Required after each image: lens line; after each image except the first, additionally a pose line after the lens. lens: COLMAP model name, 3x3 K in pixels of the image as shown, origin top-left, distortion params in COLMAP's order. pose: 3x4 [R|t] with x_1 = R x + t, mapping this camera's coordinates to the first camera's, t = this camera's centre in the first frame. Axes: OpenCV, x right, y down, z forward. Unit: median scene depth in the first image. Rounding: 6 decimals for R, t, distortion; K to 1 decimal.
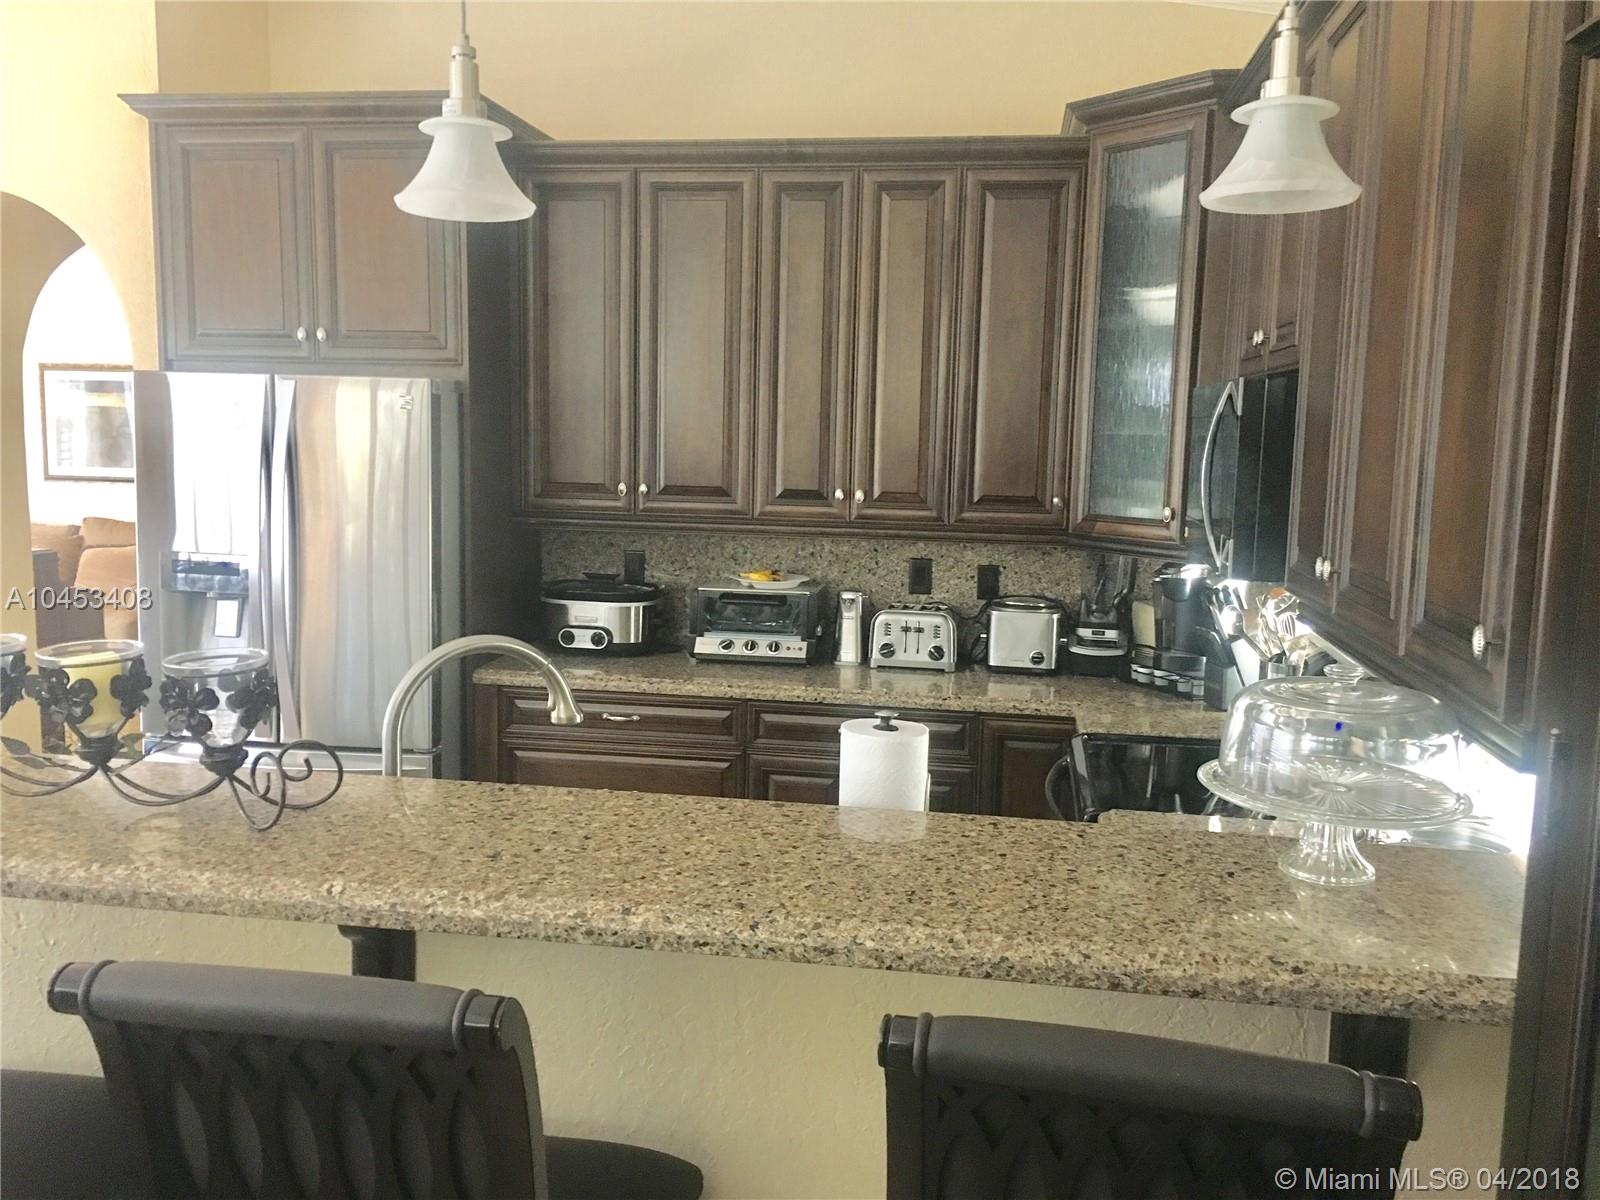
lens RADIAL K [[1373.0, 0, 800.0], [0, 1373.0, 600.0], [0, 0, 1]] dist [0.099221, -0.086287]
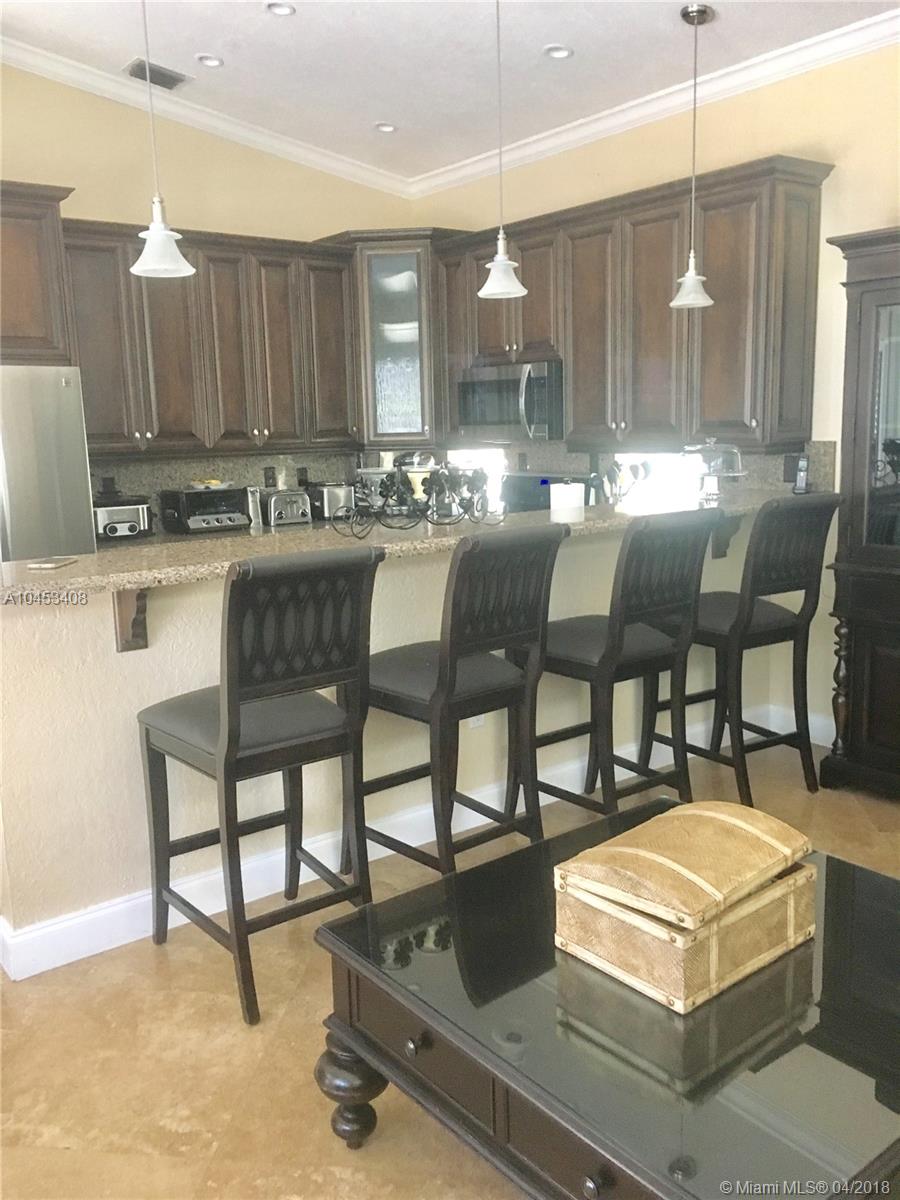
lens RADIAL K [[1029.8, 0, 450.0], [0, 1029.8, 600.0], [0, 0, 1]] dist [0.099221, -0.086287]
pose [[0.682408, -0.166944, 0.711652, -0.841238], [0.133331, 0.985666, 0.103372, 0.037449], [-0.718708, 0.024344, 0.694885, -0.148199]]
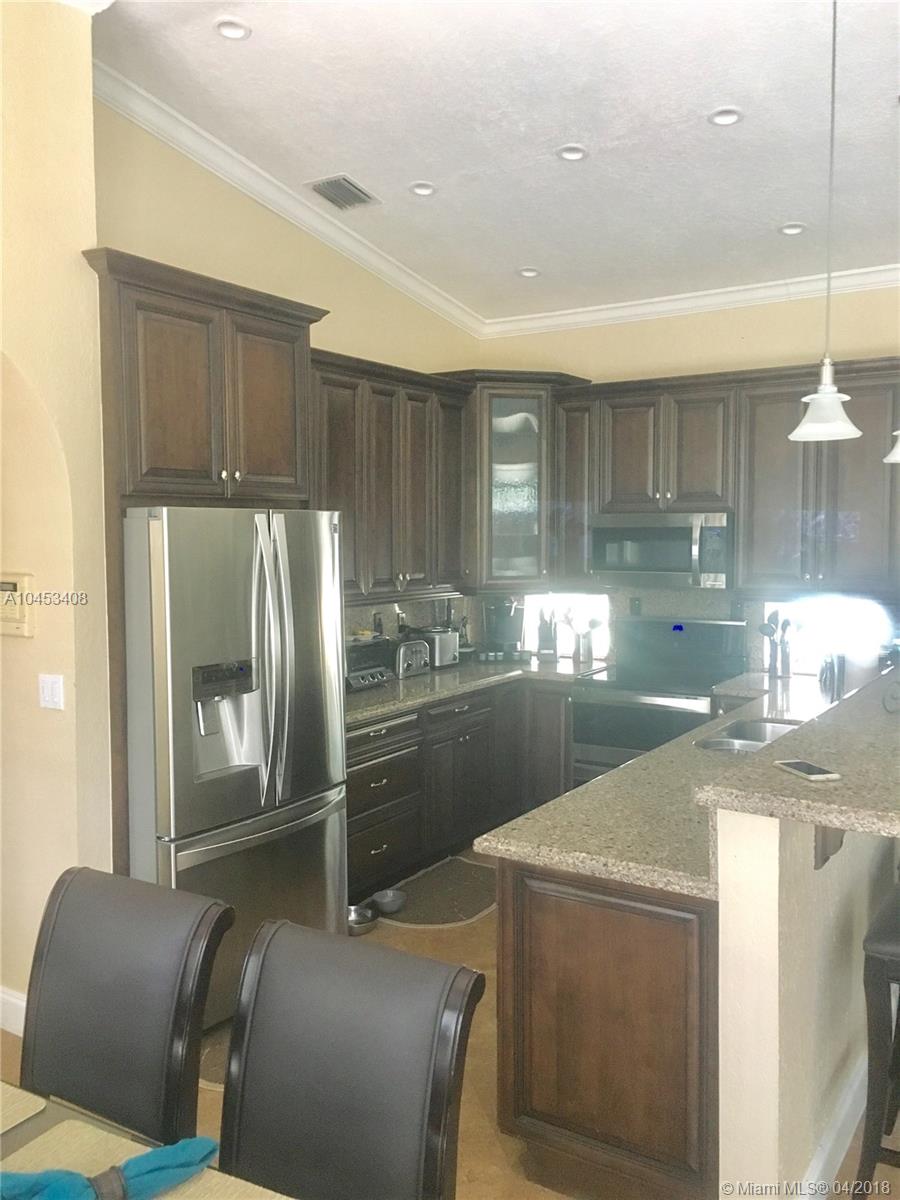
lens RADIAL K [[1029.8, 0, 450.0], [0, 1029.8, 600.0], [0, 0, 1]] dist [0.099221, -0.086287]
pose [[0.368481, -0.088939, 0.925371, -1.135581], [0.127565, 0.990834, 0.044435, -0.099557], [-0.920841, 0.101672, 0.376449, 0.495892]]
